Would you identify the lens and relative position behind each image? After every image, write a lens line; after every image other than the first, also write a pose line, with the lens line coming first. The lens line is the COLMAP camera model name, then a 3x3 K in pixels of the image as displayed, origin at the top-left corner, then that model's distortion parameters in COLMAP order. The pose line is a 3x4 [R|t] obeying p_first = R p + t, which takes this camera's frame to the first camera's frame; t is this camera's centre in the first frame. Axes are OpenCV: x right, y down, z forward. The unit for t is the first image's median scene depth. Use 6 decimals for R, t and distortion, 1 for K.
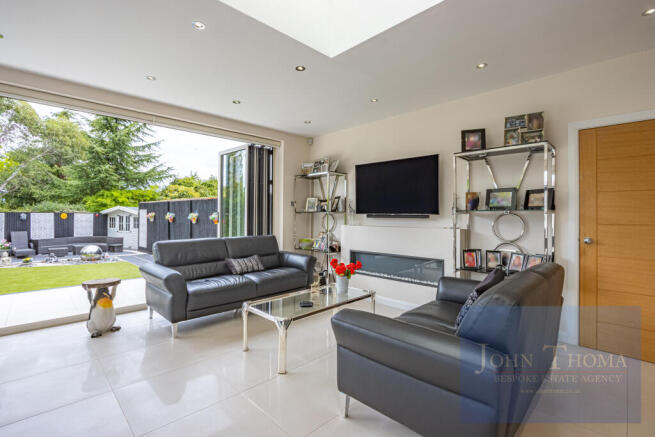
lens RADIAL K [[301.9, 0, 322.0], [0, 301.9, 214.9], [0, 0, 1]] dist [-0.024068, 0.003516]
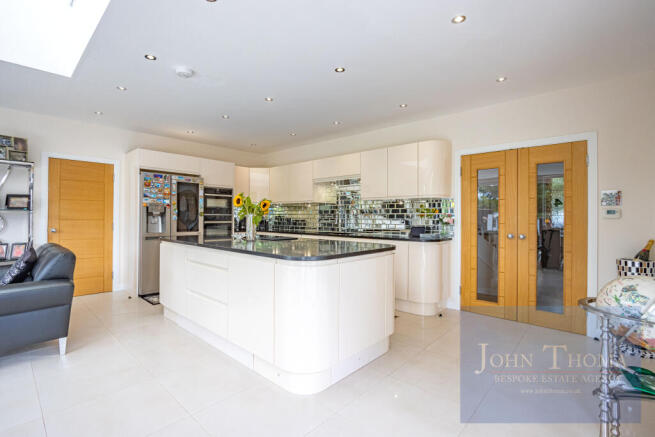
lens RADIAL K [[301.9, 0, 324.9], [0, 301.9, 213.6], [0, 0, 1]] dist [-0.024068, 0.003516]
pose [[-0.065285, 0.007987, 0.997835, -0.418731], [-0.004764, 0.999954, -0.008316, 0.002611], [-0.997855, -0.005296, -0.065244, -0.173945]]
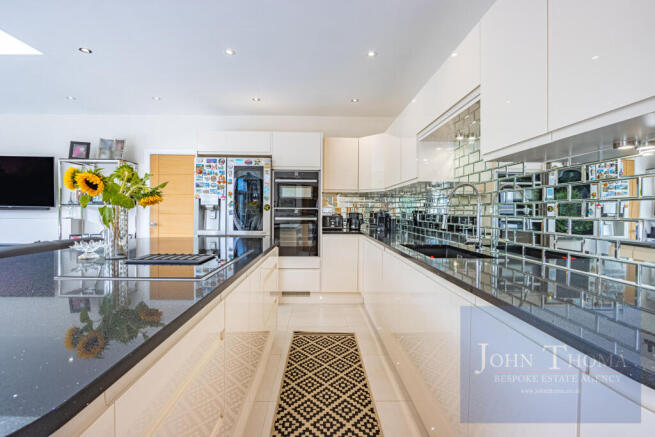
lens RADIAL K [[301.9, 0, 326.6], [0, 301.9, 213.8], [0, 0, 1]] dist [-0.024068, 0.003516]
pose [[0.685538, -0.003889, 0.728027, 0.200711], [-0.007166, 0.999901, 0.012090, 0.002988], [-0.728002, -0.013505, 0.685442, -0.453361]]
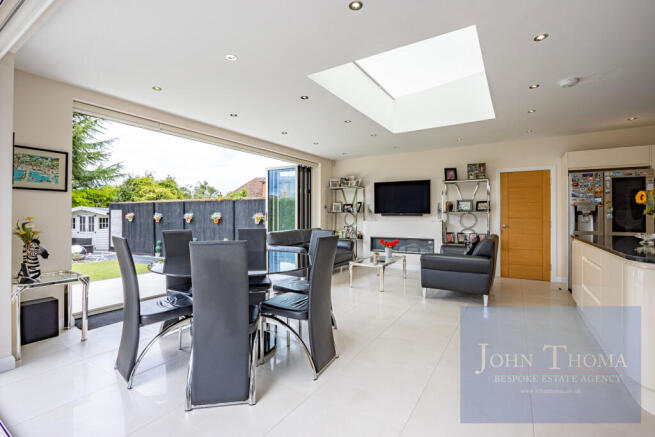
lens RADIAL K [[301.9, 0, 324.1], [0, 301.9, 215.7], [0, 0, 1]] dist [-0.024068, 0.003516]
pose [[0.971416, -0.003221, 0.237361, -0.478546], [0.002811, 0.999994, 0.002065, 0.003160], [-0.237366, -0.001339, 0.971419, -0.426884]]
